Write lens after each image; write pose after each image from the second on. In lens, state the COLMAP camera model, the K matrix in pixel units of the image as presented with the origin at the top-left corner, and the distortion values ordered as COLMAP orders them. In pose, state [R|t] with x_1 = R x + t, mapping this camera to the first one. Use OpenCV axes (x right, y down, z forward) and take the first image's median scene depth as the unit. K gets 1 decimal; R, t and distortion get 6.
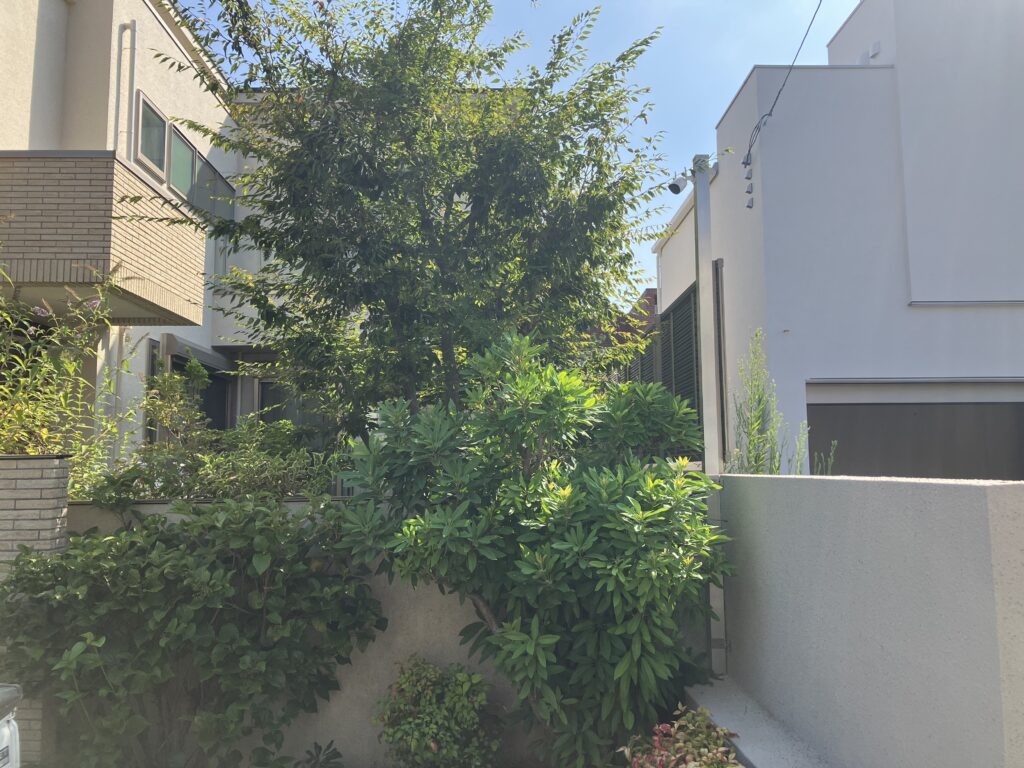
lens RADIAL K [[844.1, 0, 519.5], [0, 844.1, 383.4], [0, 0, 1]] dist [-0.010919, 0.023802]
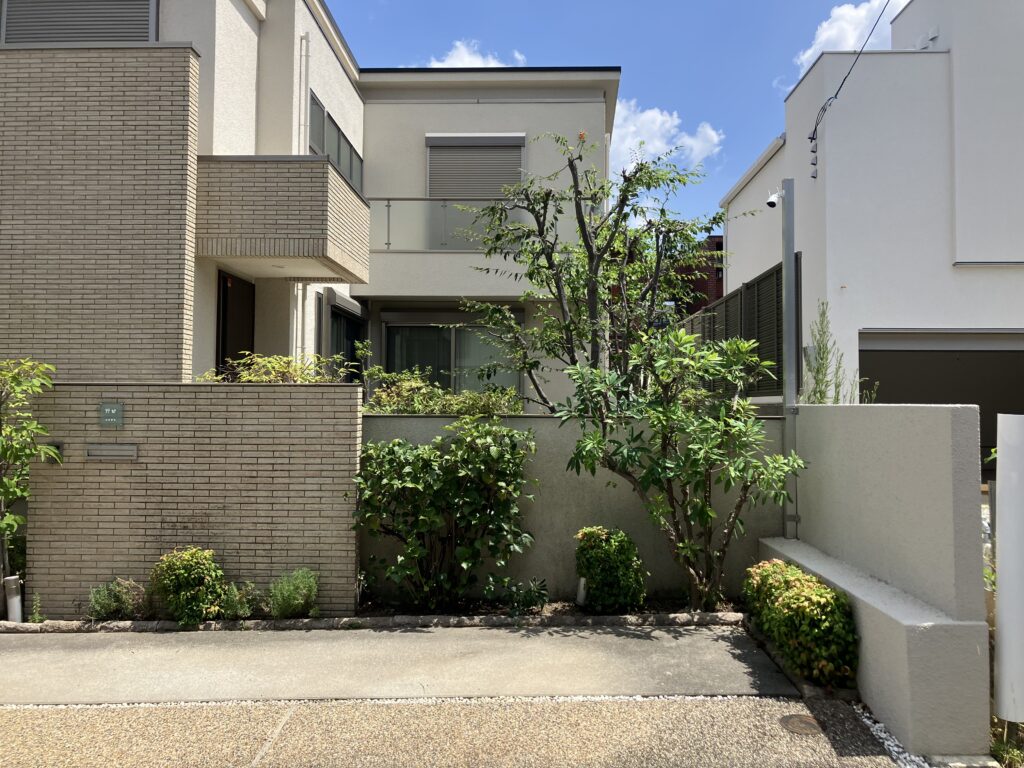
lens RADIAL K [[844.1, 0, 506.2], [0, 844.1, 379.4], [0, 0, 1]] dist [-0.010919, 0.023802]
pose [[0.997734, 0.015111, -0.065569, -0.111805], [-0.010465, 0.997447, 0.070639, -0.021873], [0.066469, -0.069792, 0.995345, -0.322138]]
